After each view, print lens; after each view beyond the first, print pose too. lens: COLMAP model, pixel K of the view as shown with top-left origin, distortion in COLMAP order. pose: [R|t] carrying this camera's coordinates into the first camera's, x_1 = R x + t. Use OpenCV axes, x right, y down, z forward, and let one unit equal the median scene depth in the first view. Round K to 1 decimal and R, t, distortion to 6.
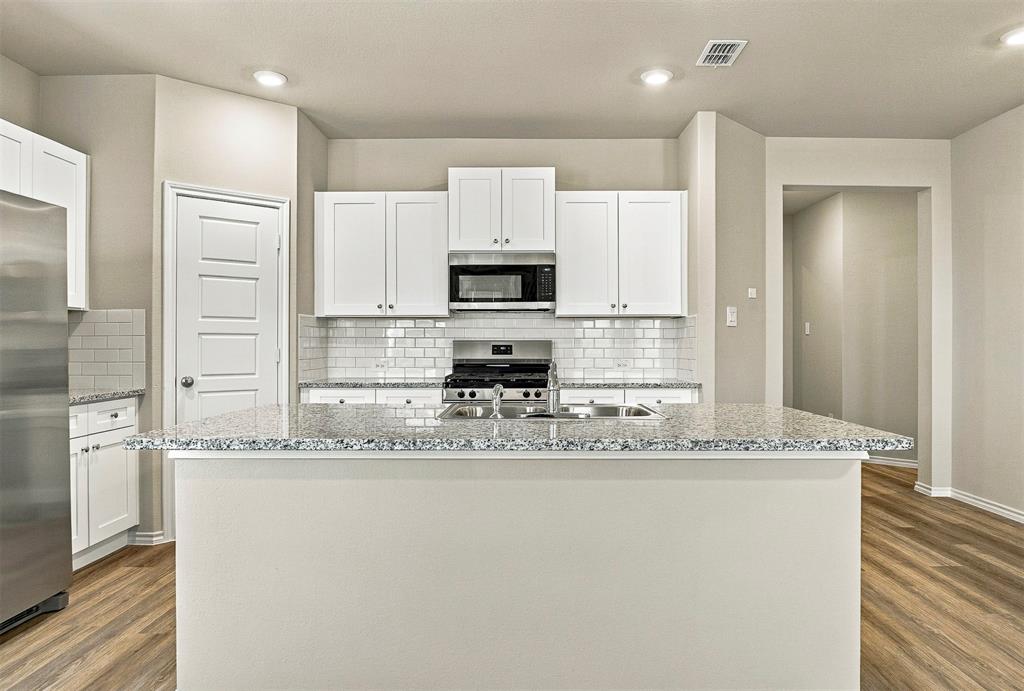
lens RADIAL K [[669.5, 0, 513.6], [0, 669.5, 337.4], [0, 0, 1]] dist [-0.010251, 0.002391]
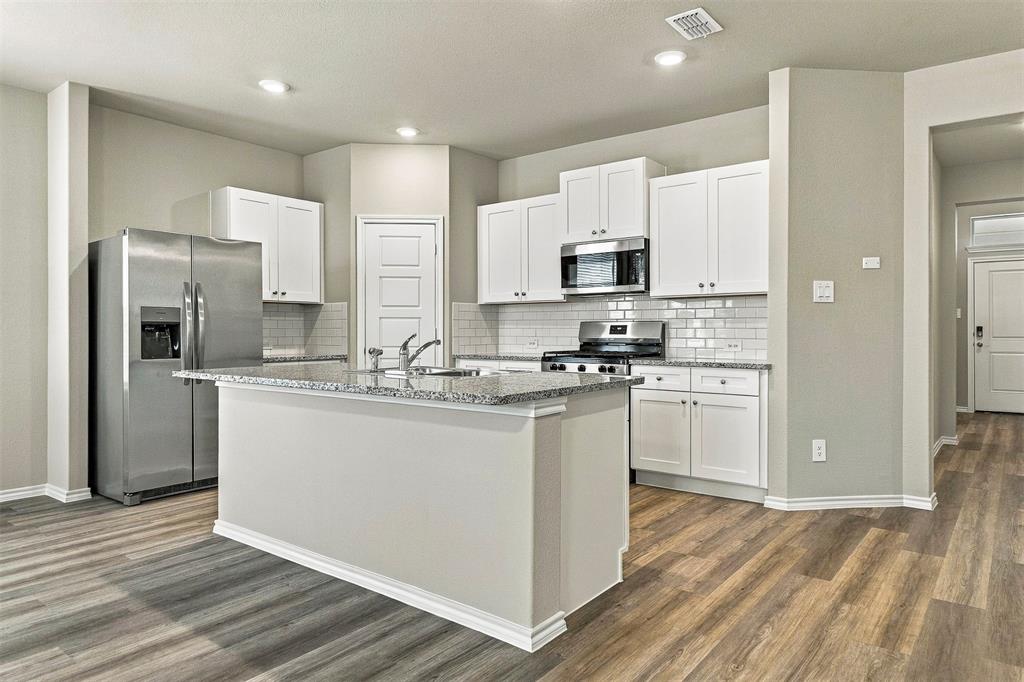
lens RADIAL K [[638.1, 0, 514.0], [0, 638.1, 339.2], [0, 0, 1]] dist [0.018846, -0.002659]
pose [[0.791835, 0.006890, -0.610696, 0.517062], [0.004071, 0.999855, 0.016558, 0.016597], [0.610721, -0.015597, 0.791692, 0.071449]]
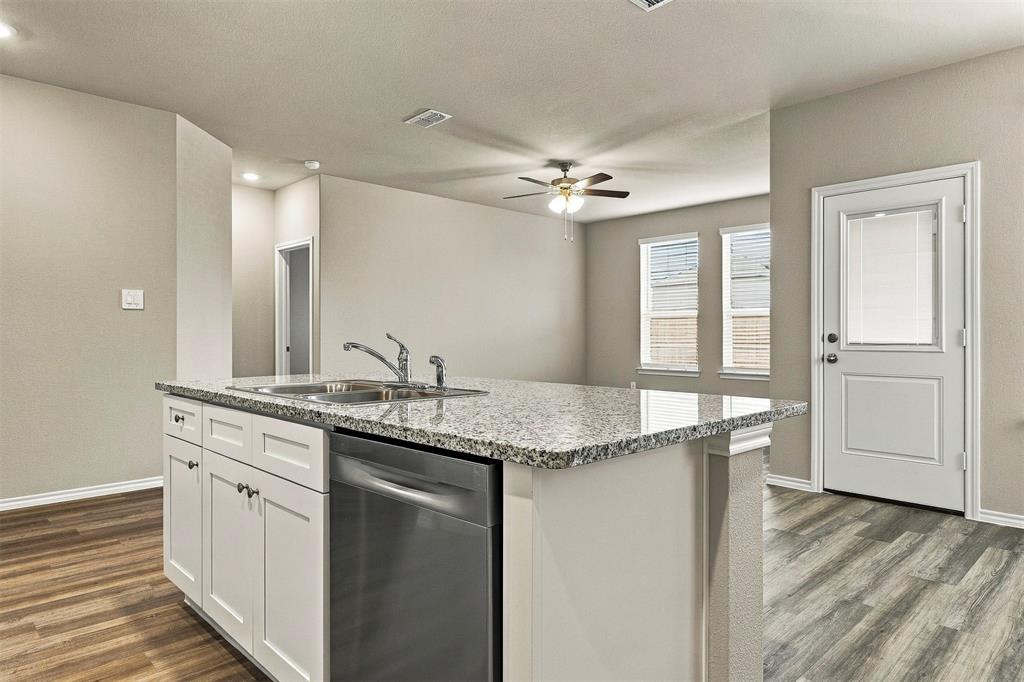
lens RADIAL K [[638.1, 0, 512.3], [0, 638.1, 341.8], [0, 0, 1]] dist [0.018846, -0.002659]
pose [[-0.695544, -0.003826, 0.718473, -0.383068], [-0.003096, 0.999992, 0.002328, 0.026131], [-0.718477, -0.000605, -0.695551, 0.803044]]
